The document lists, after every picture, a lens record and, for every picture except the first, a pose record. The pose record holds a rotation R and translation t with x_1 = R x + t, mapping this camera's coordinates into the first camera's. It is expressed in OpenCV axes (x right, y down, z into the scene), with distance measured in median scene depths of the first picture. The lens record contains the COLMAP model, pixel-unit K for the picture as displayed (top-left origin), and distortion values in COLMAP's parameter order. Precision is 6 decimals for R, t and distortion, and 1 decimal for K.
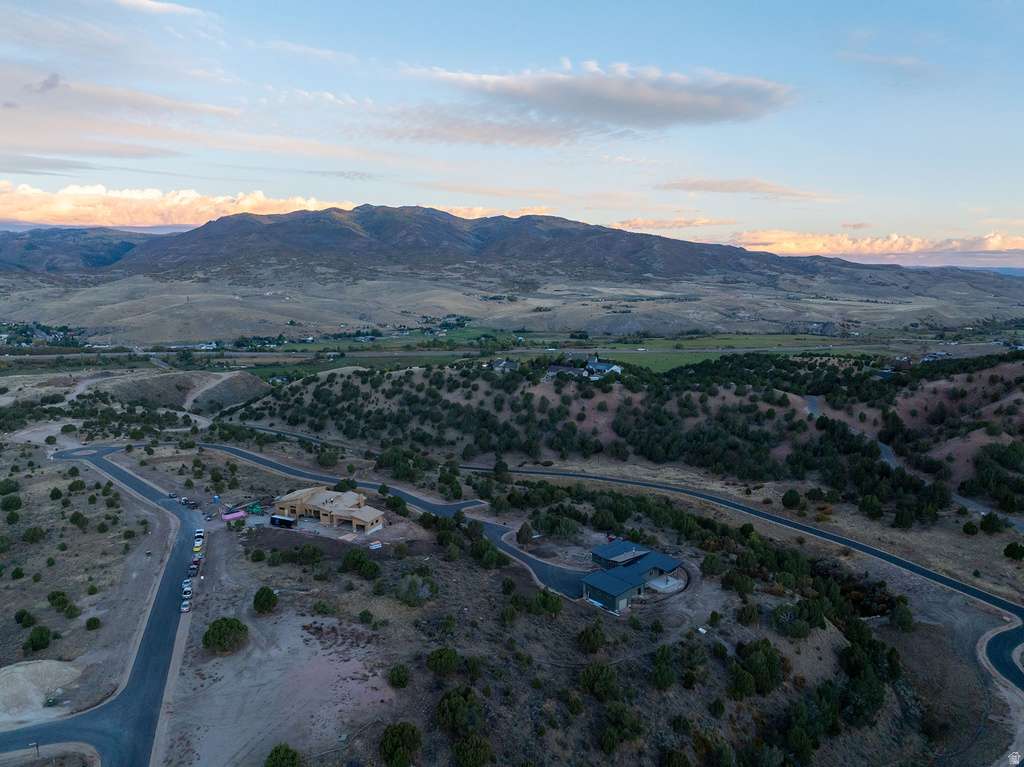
lens RADIAL K [[721.5, 0, 517.1], [0, 721.5, 378.9], [0, 0, 1]] dist [-0.036701, -0.004744]
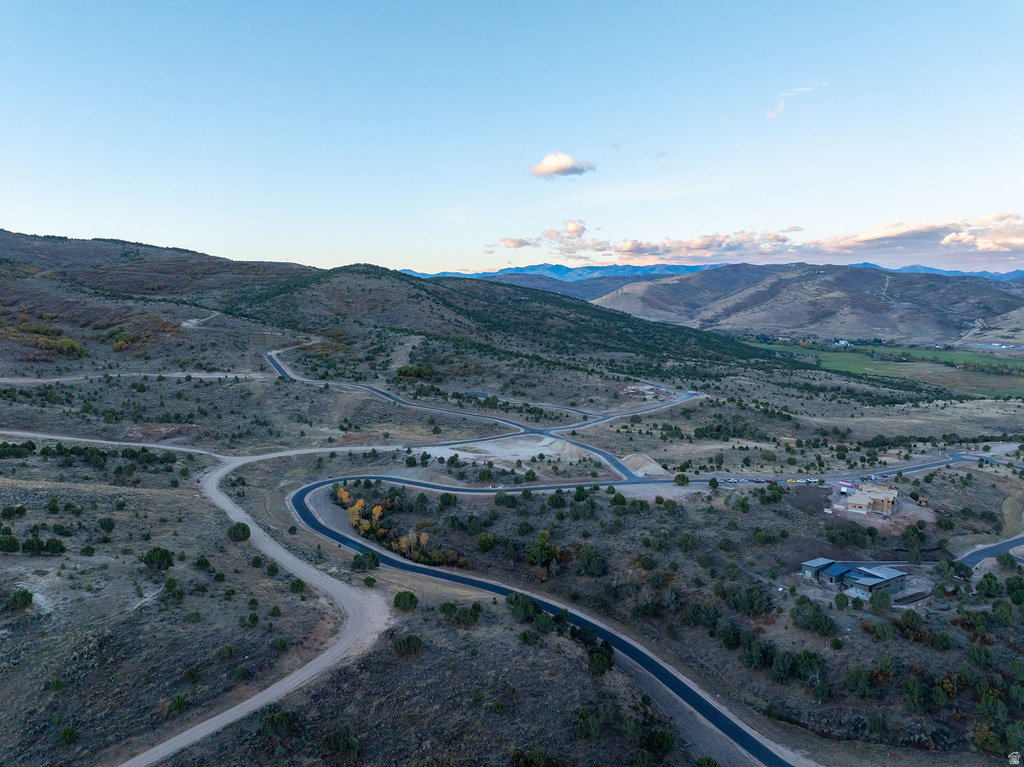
lens RADIAL K [[721.5, 0, 517.1], [0, 721.5, 378.9], [0, 0, 1]] dist [-0.036701, -0.004744]
pose [[-0.164975, 0.113168, -0.979784, 0.290938], [-0.138419, 0.980907, 0.136604, -0.037692], [0.976536, 0.158157, -0.146161, 0.092049]]
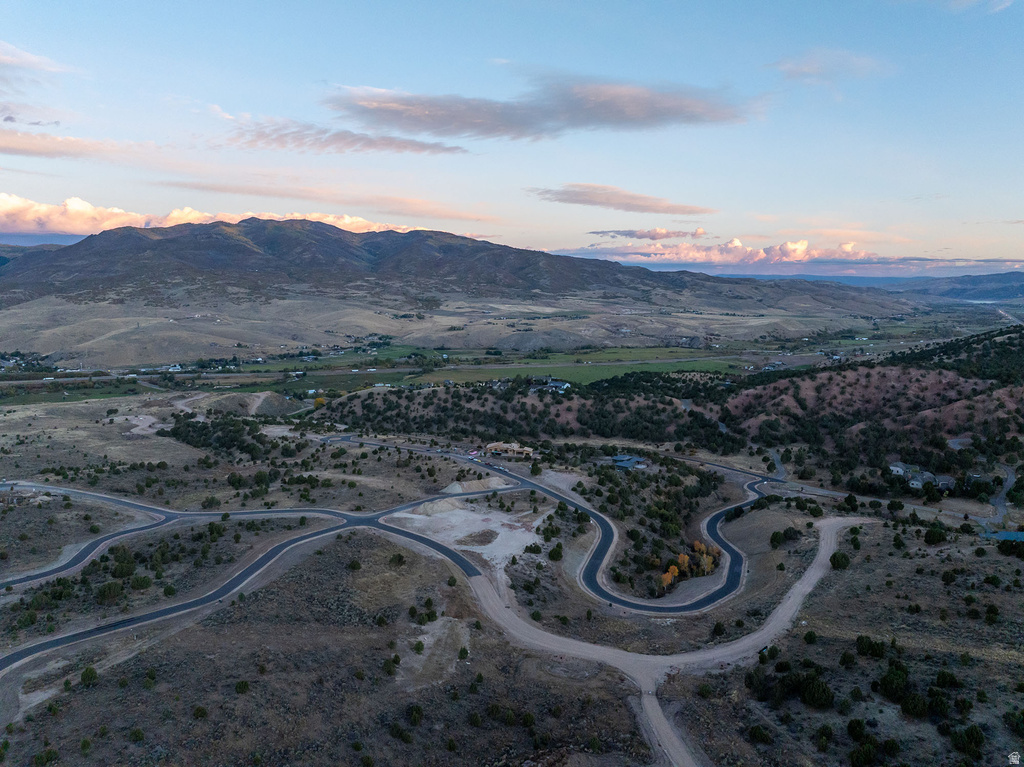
lens RADIAL K [[720.8, 0, 516.5], [0, 720.8, 380.6], [0, 0, 1]] dist [-0.039918, 0.006836]
pose [[0.986279, -0.023361, 0.163427, -0.137753], [0.024748, 0.999673, -0.006455, -0.009986], [-0.163223, 0.010411, 0.986534, -0.326174]]
